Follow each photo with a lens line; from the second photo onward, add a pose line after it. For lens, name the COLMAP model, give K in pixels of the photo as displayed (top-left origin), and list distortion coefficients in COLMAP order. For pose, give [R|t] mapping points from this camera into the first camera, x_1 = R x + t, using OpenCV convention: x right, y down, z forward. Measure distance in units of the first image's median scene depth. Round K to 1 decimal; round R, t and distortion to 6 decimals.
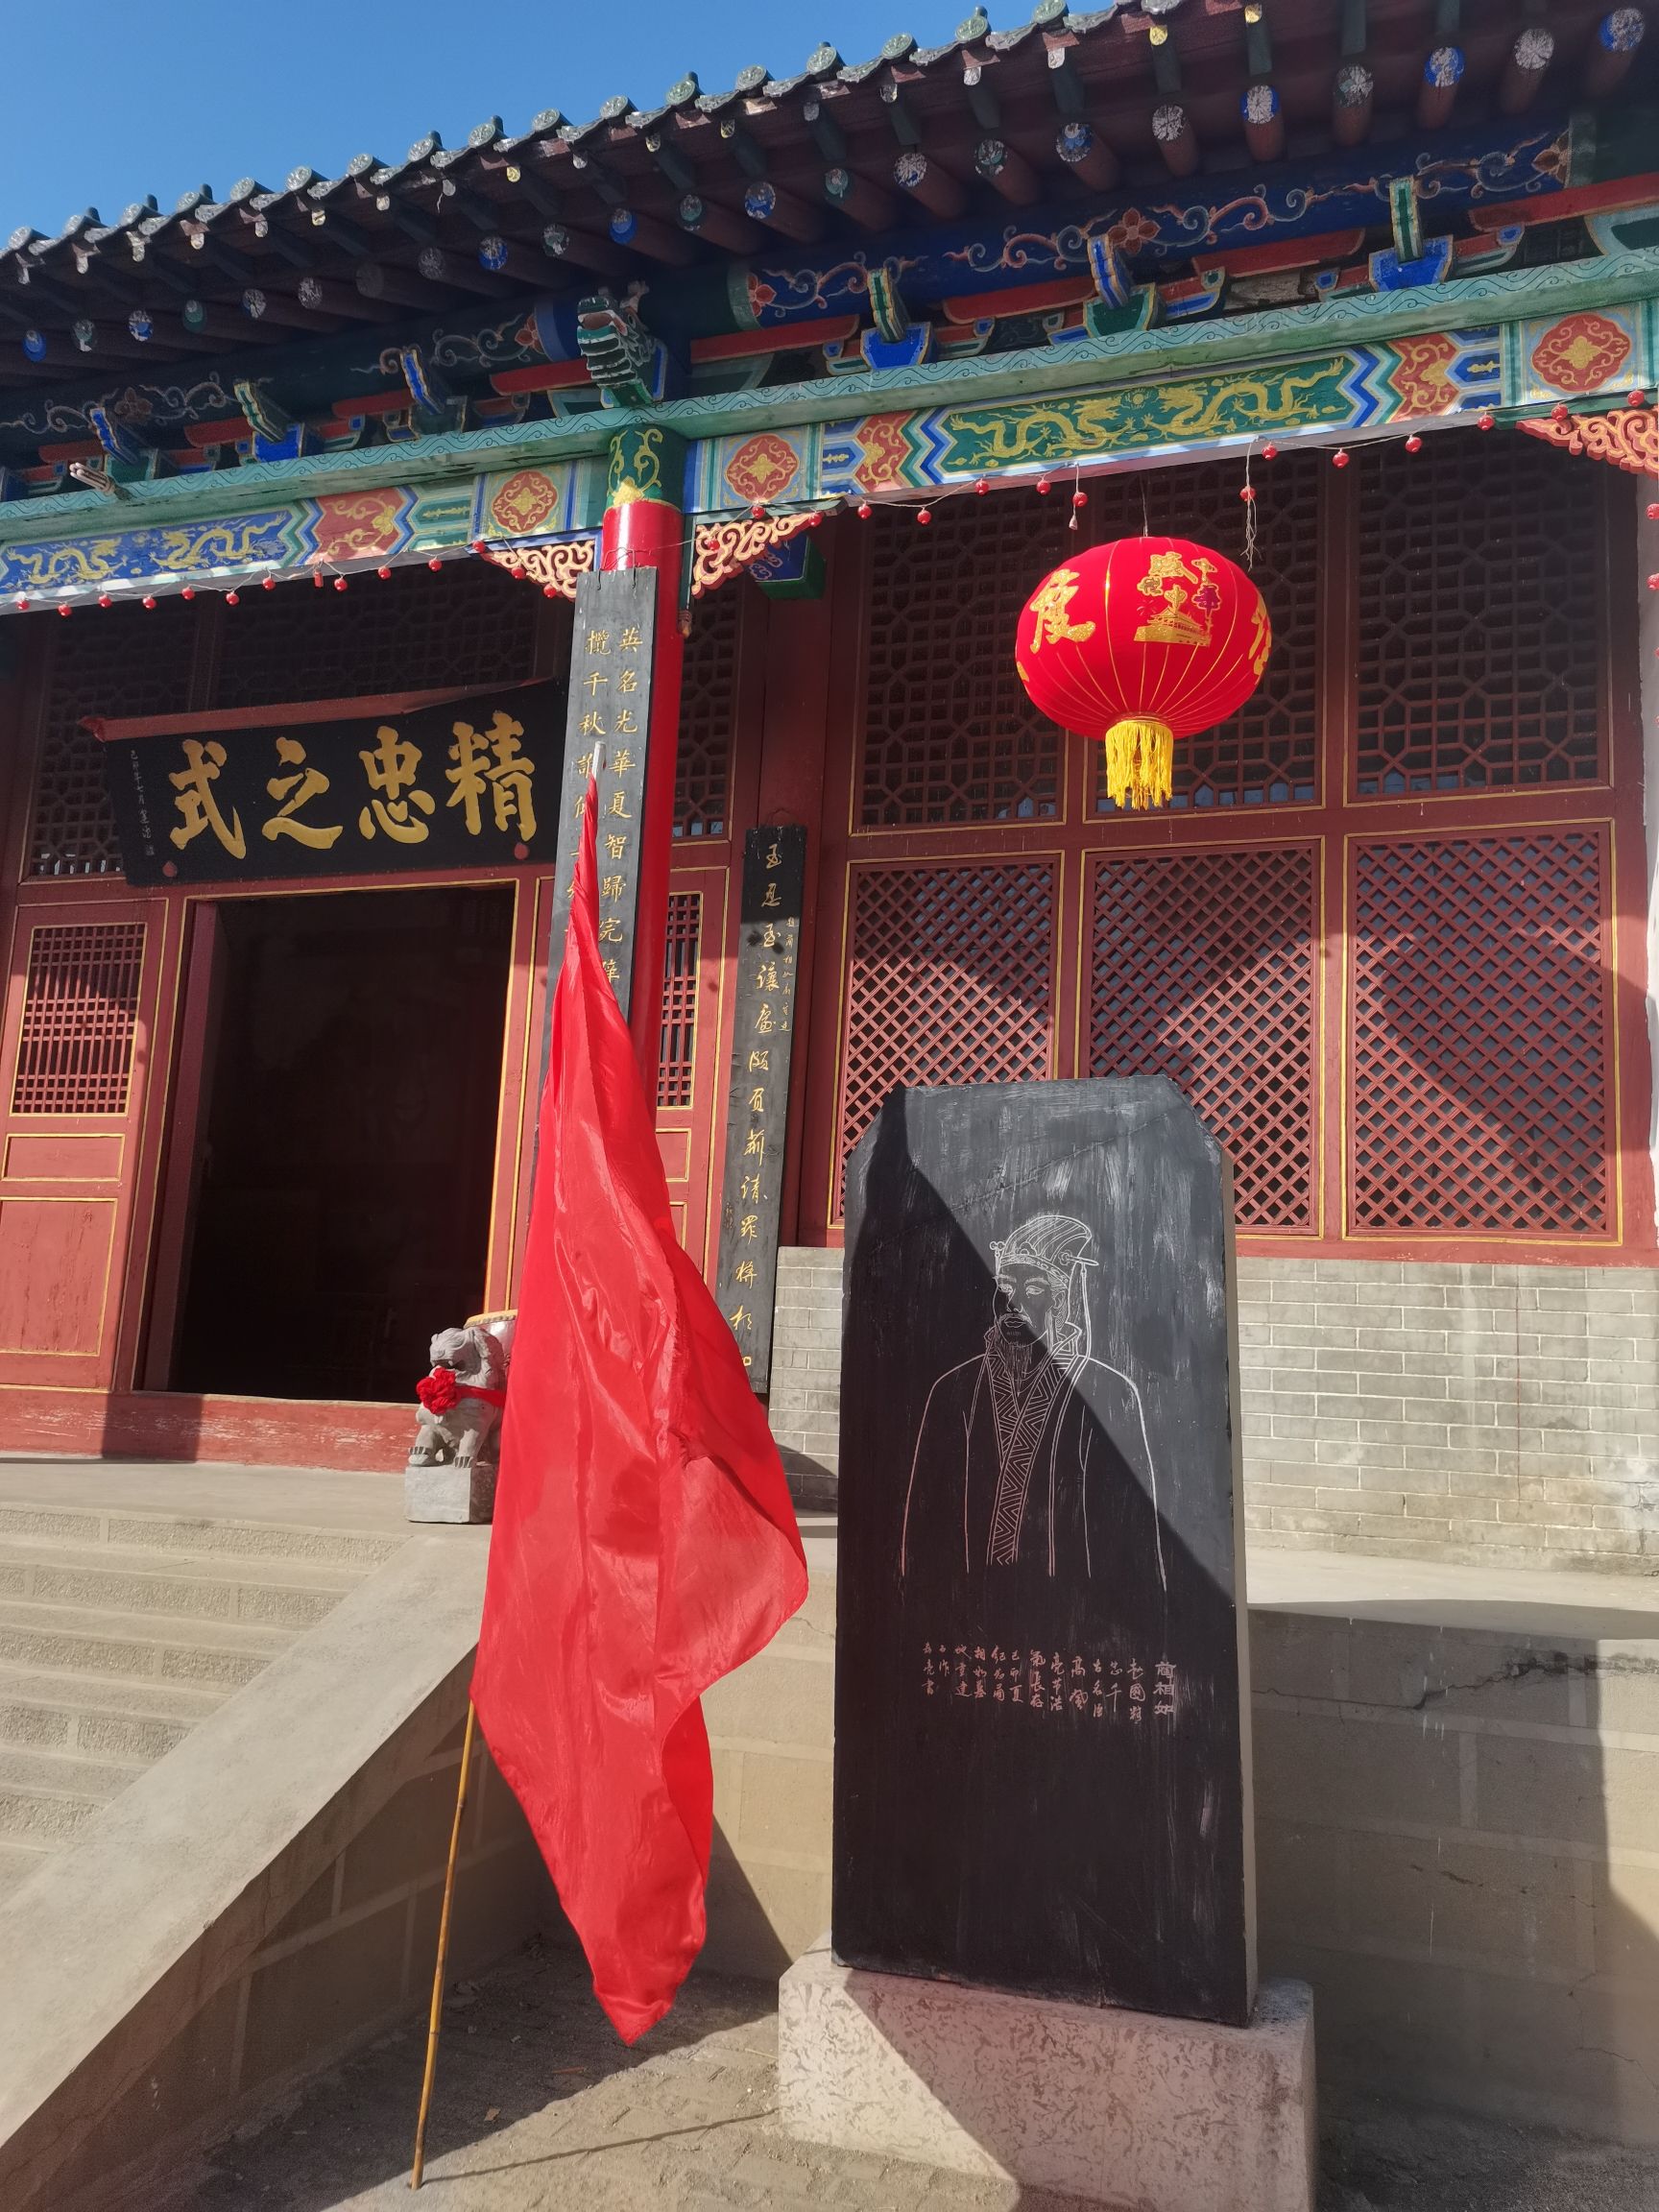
lens RADIAL K [[1691.1, 0, 824.5], [0, 1691.1, 1098.9], [0, 0, 1]] dist [0.037346, -0.011380]
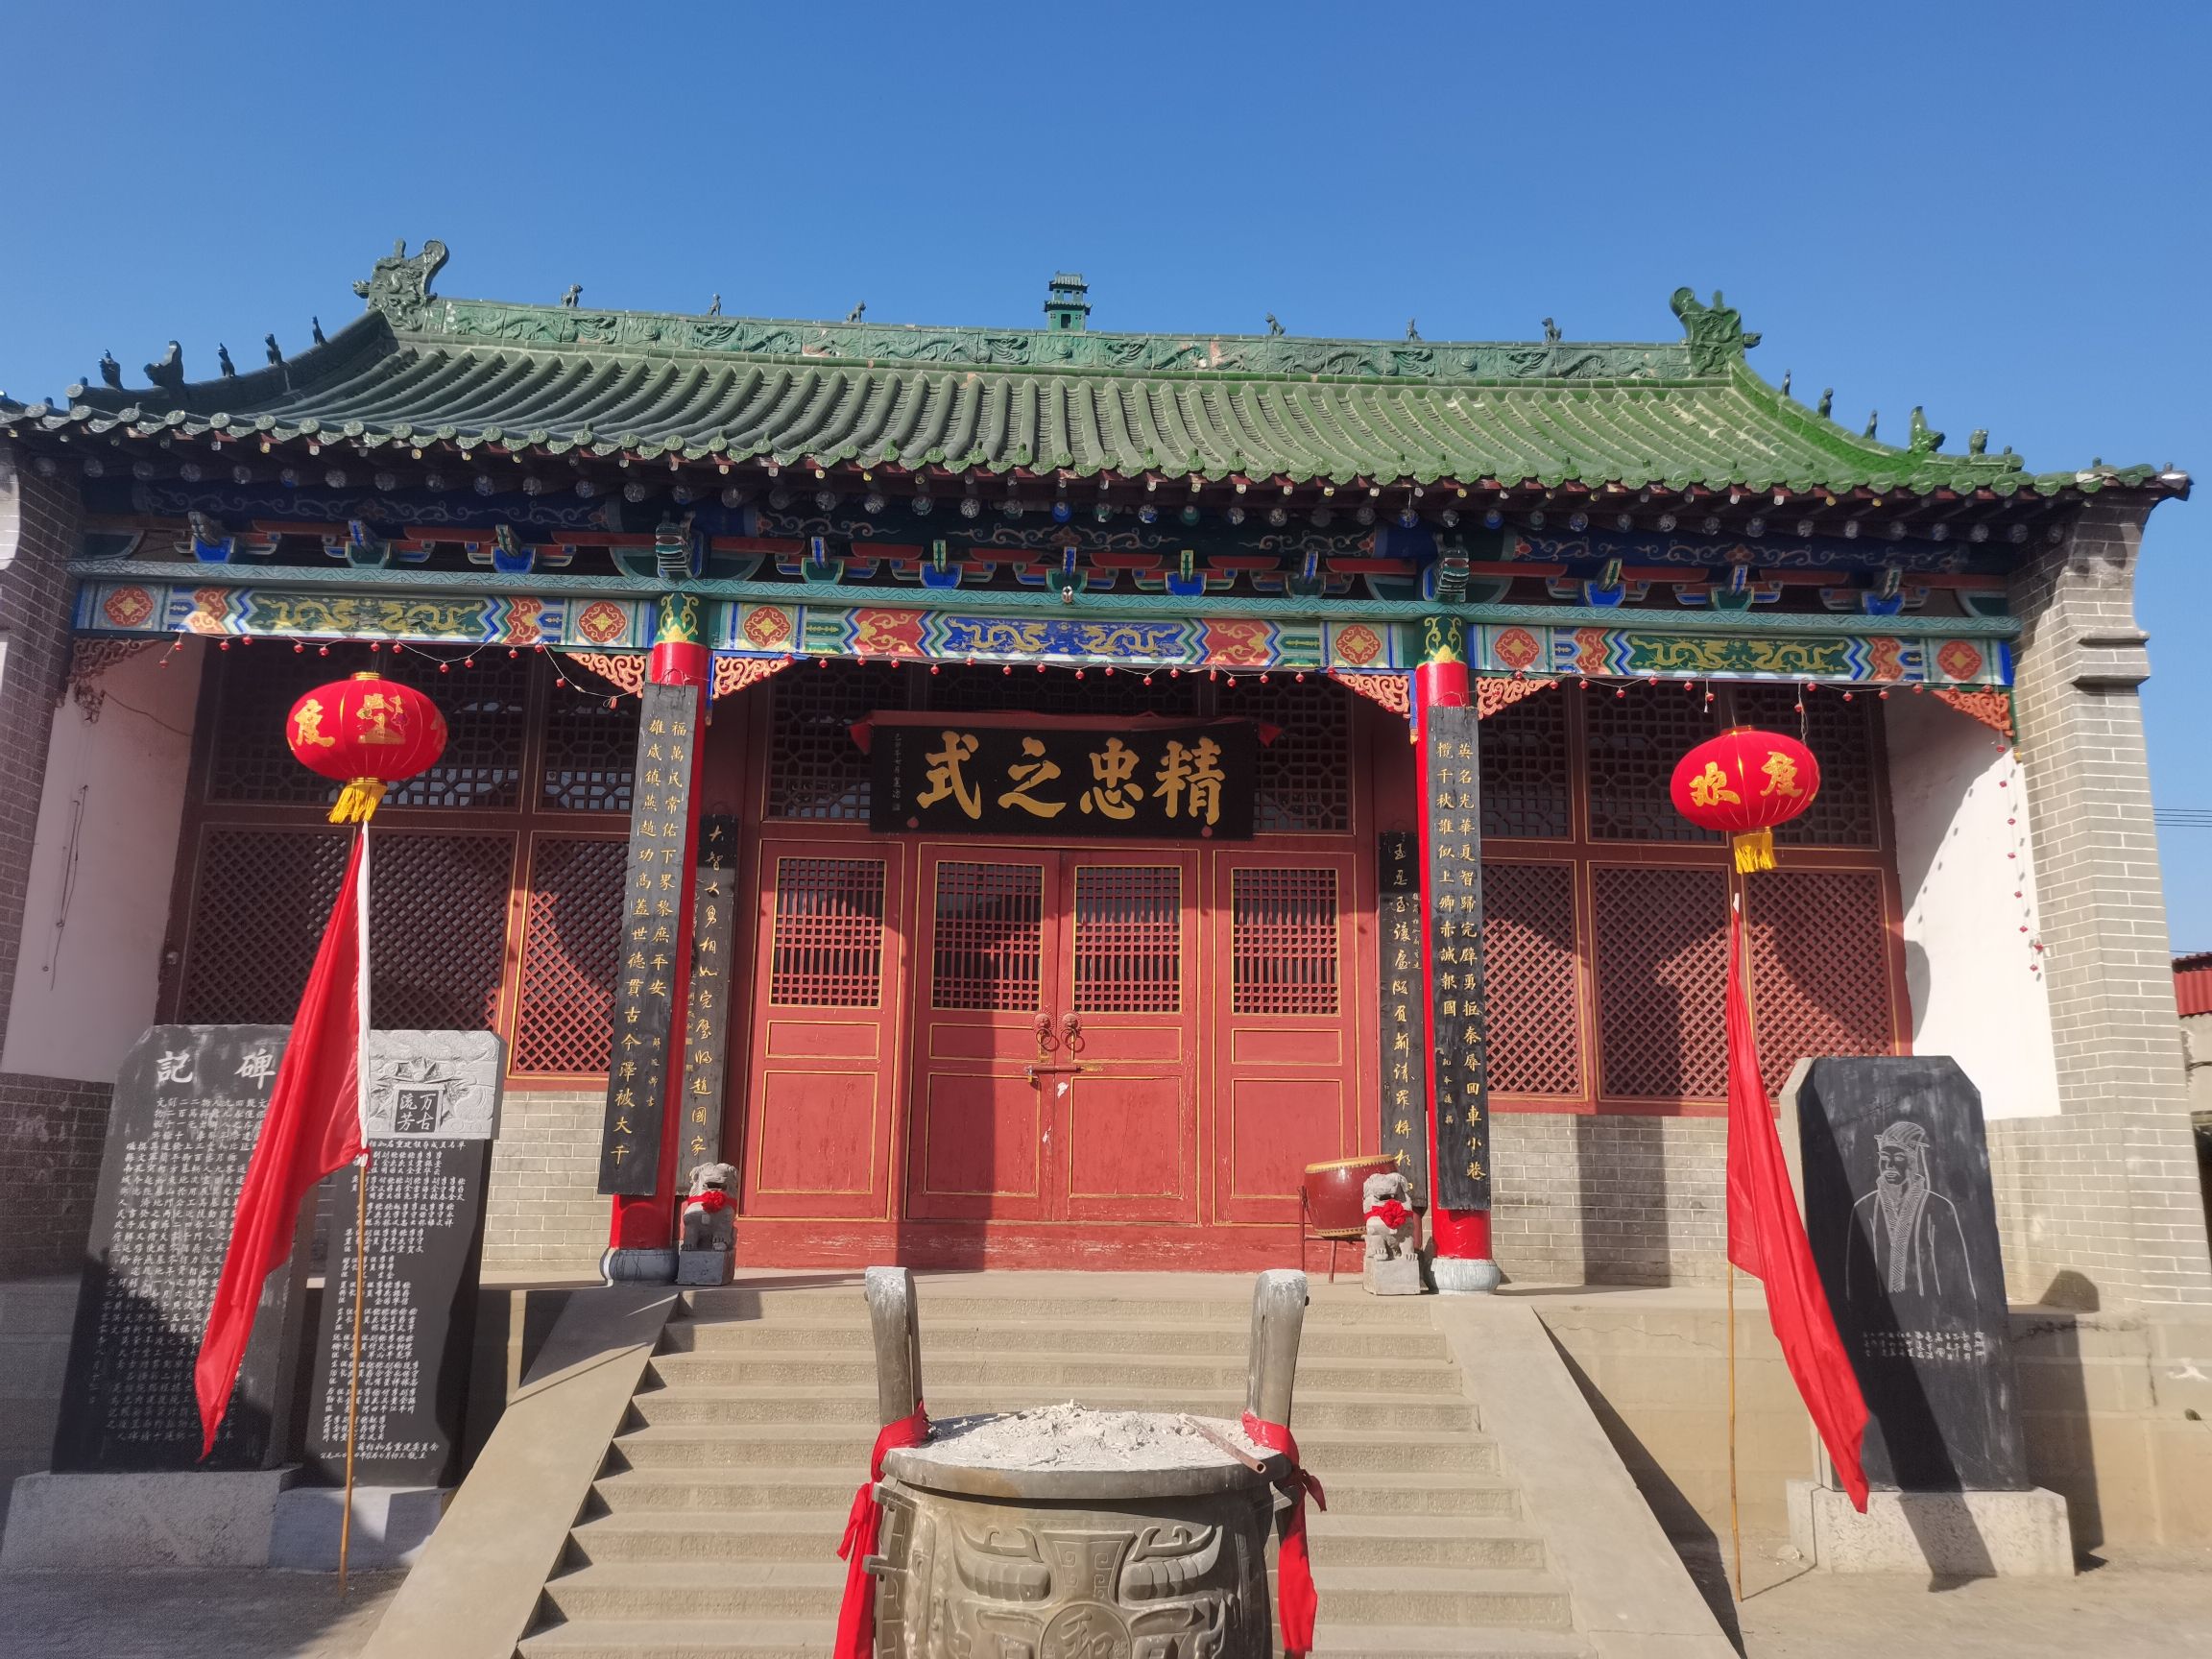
lens RADIAL K [[1691.1, 0, 1094.4], [0, 1691.1, 816.6], [0, 0, 1]] dist [0.037346, -0.011380]
pose [[0.933863, 0.047288, 0.354492, -0.881292], [-0.032425, 0.998333, -0.047754, -0.098690], [-0.356159, 0.033101, 0.933839, -0.352356]]
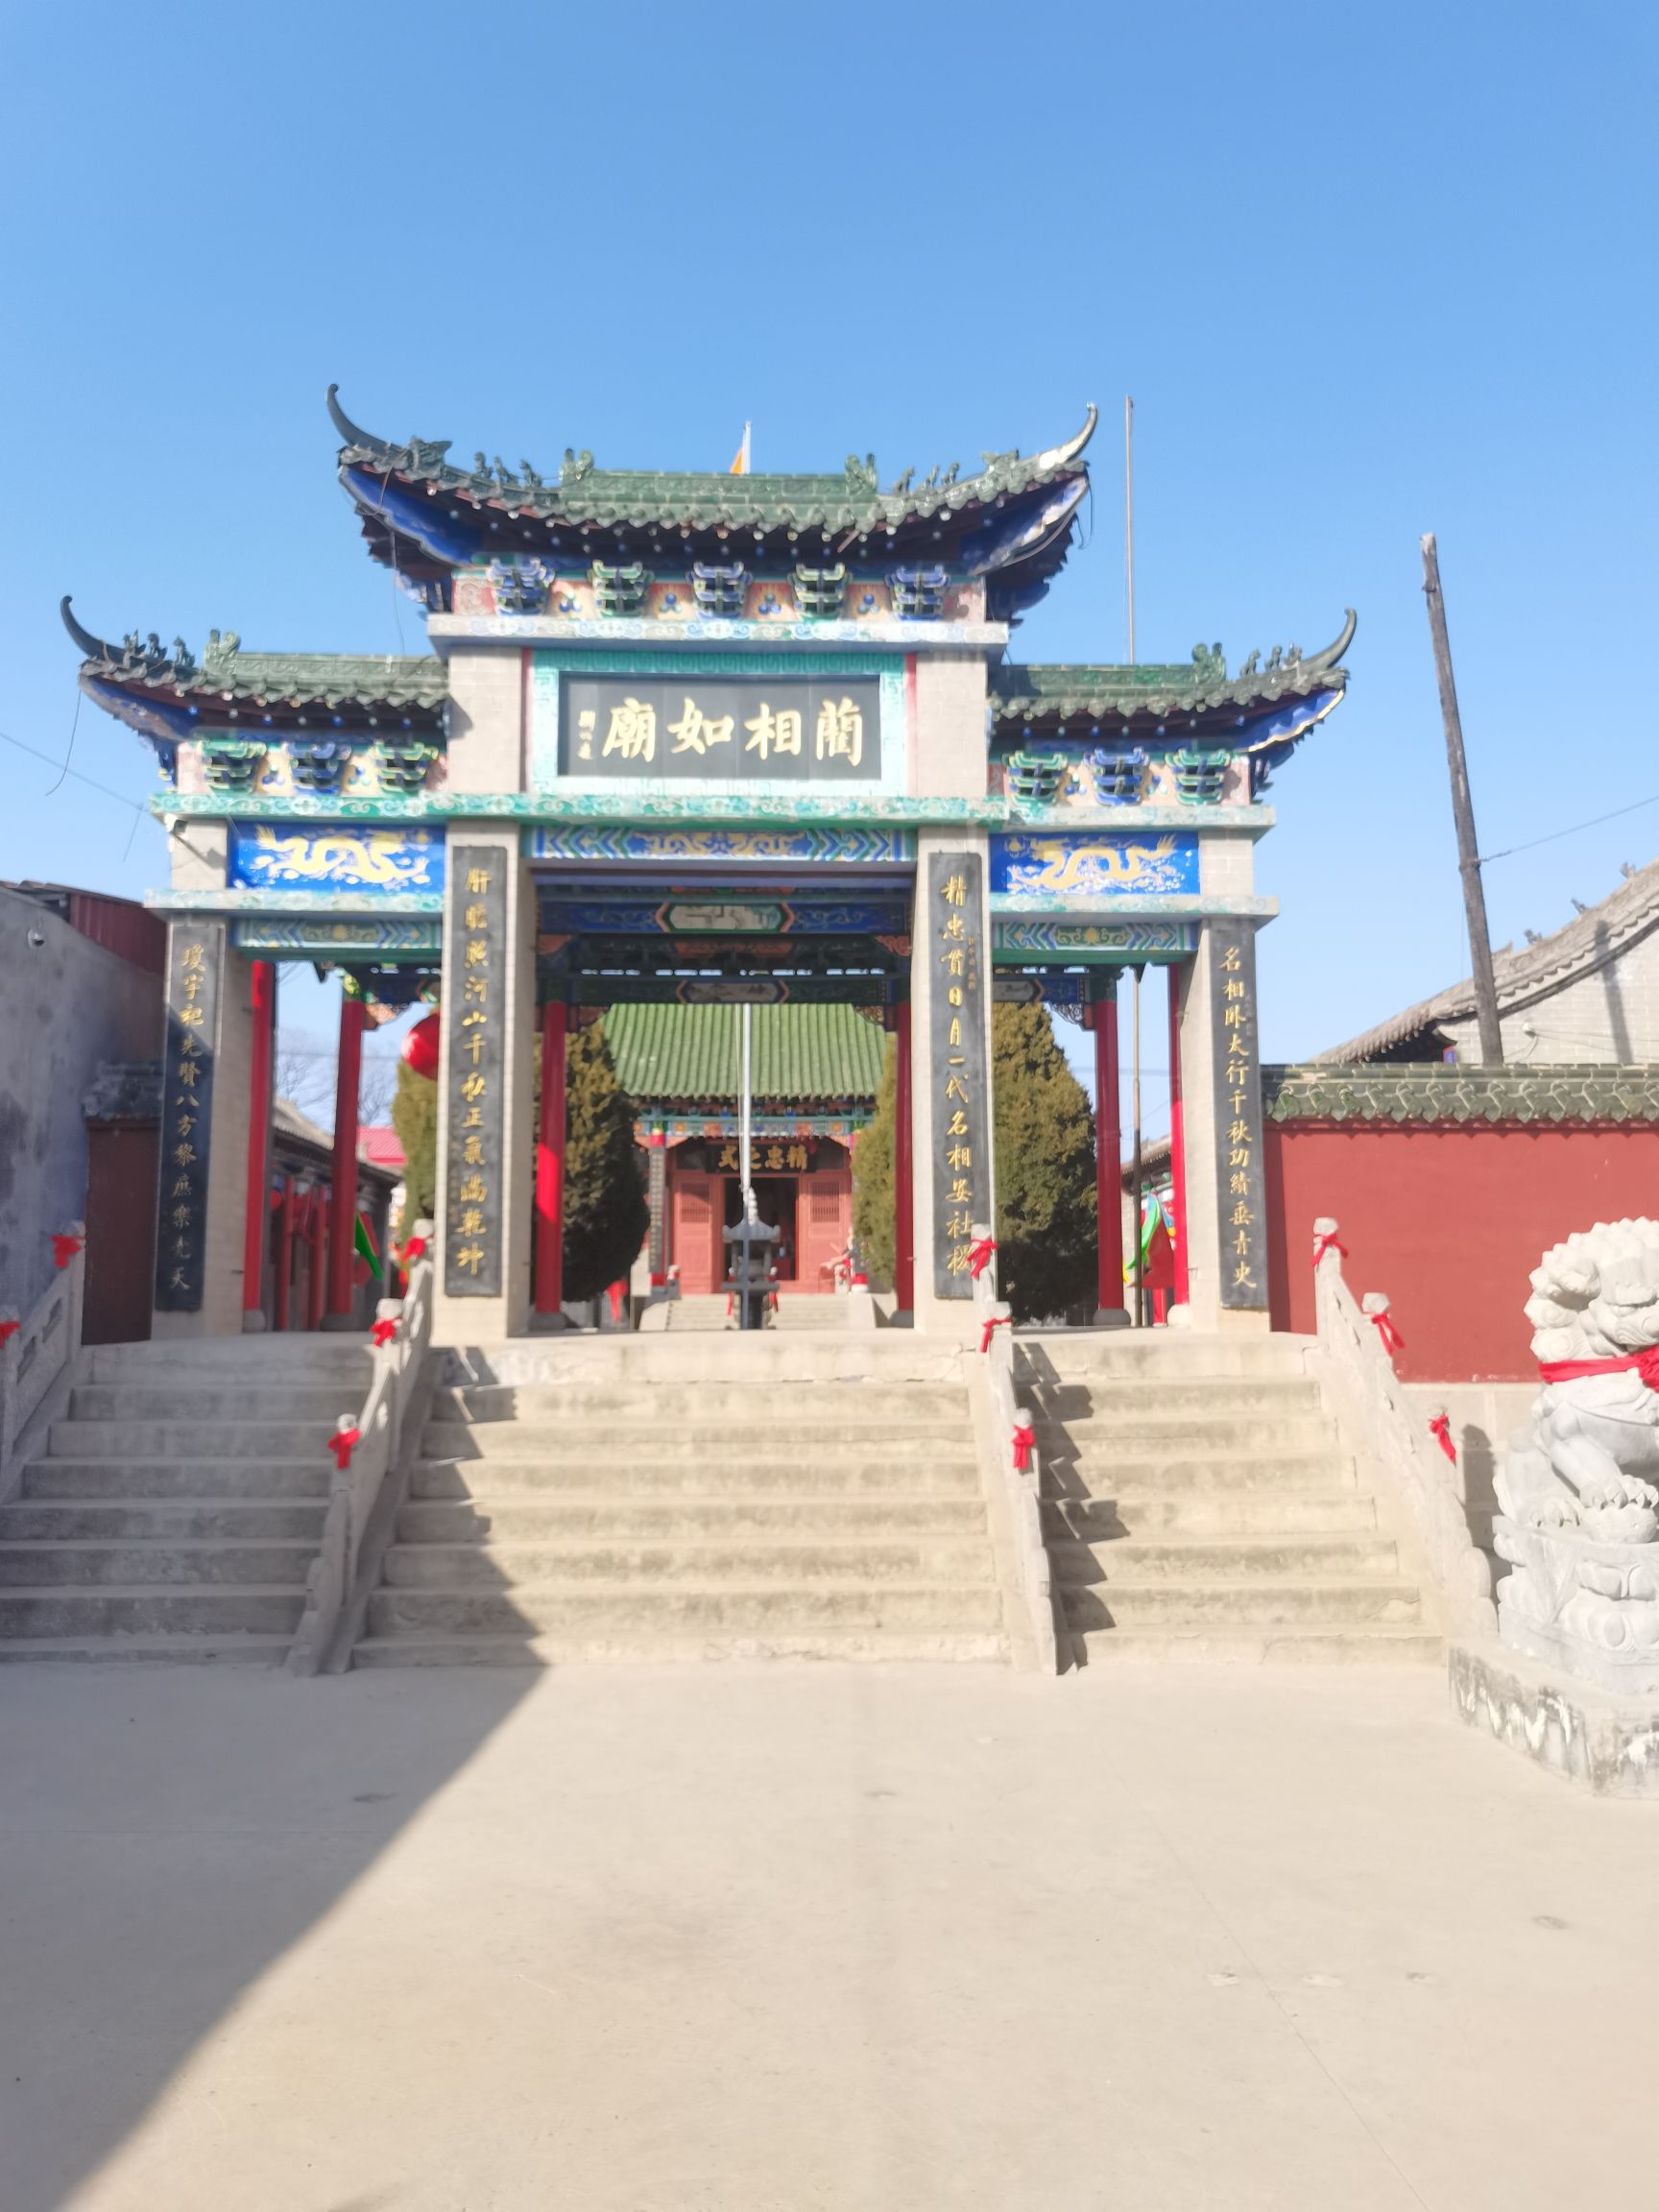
lens RADIAL K [[1691.1, 0, 830.5], [0, 1691.1, 1104.8], [0, 0, 1]] dist [0.037346, -0.011380]
pose [[0.936246, -0.003319, 0.351330, -2.091755], [-0.013737, 0.998845, 0.046043, -0.647283], [-0.351077, -0.047934, 0.935119, -4.153863]]
